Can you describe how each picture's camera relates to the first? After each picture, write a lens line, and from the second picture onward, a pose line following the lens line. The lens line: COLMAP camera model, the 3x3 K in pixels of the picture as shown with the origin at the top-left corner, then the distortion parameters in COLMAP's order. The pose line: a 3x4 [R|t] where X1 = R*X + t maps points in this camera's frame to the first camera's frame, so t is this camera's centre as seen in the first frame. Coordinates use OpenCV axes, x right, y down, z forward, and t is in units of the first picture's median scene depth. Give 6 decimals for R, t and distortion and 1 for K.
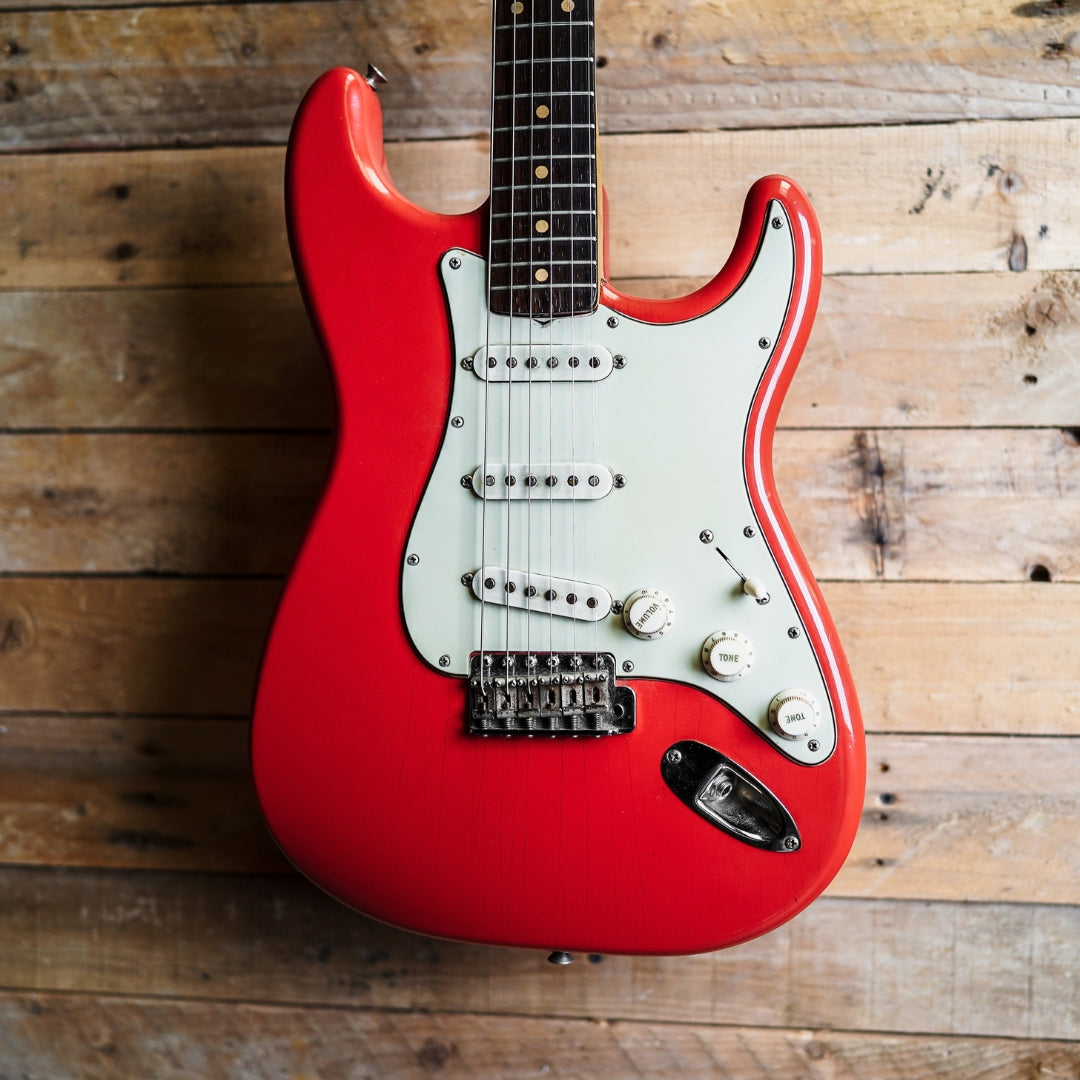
lens RADIAL K [[1221.7, 0, 601.7], [0, 1221.7, 538.6], [0, 0, 1]] dist [-0.035179, 0.058224]
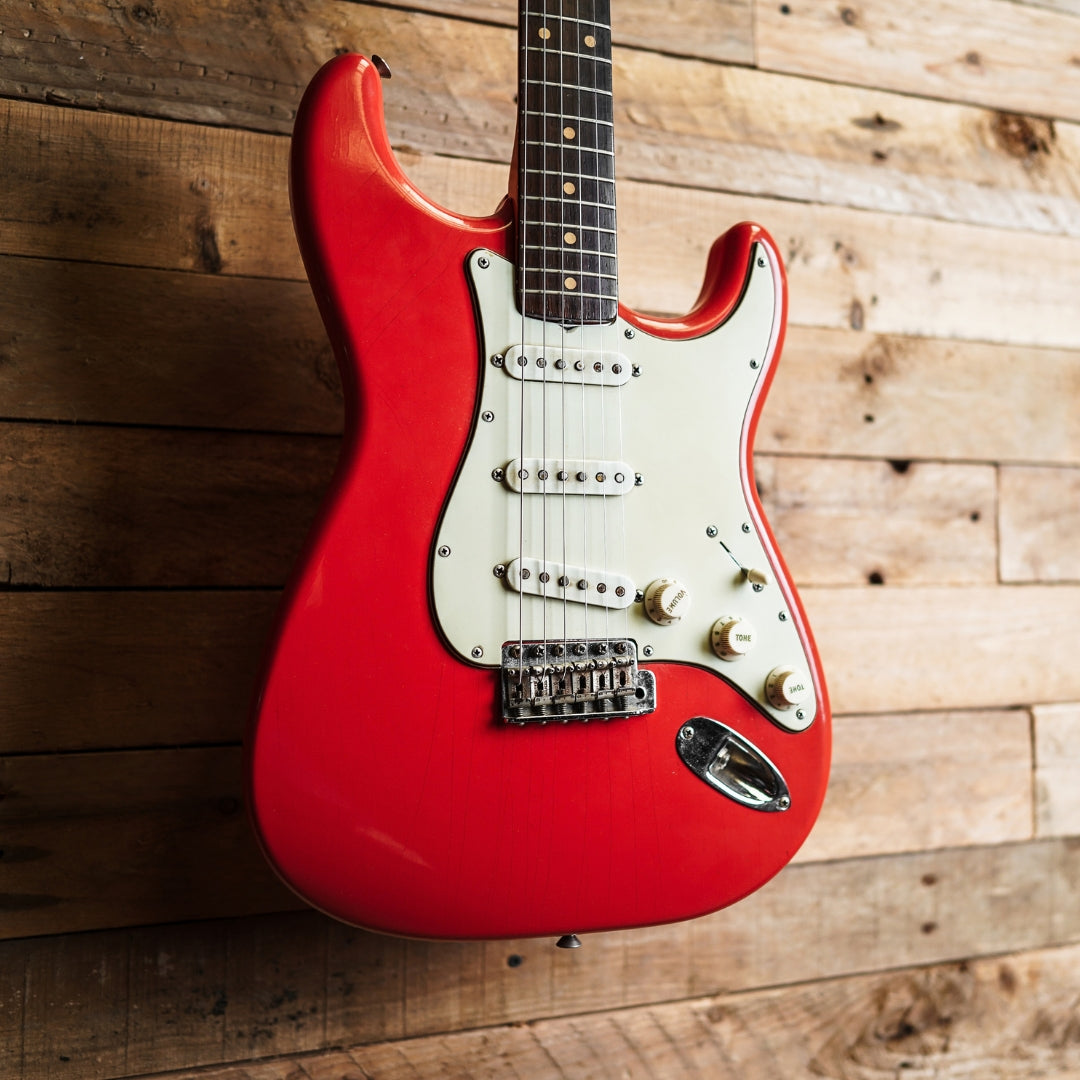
lens RADIAL K [[1198.6, 0, 657.6], [0, 1198.6, 541.8], [0, 0, 1]] dist [-0.032942, 0.051448]
pose [[0.882010, 0.014957, 0.470993, -0.422668], [0.015157, 0.998078, -0.060081, 0.064913], [-0.470987, 0.060131, 0.880088, 0.055090]]
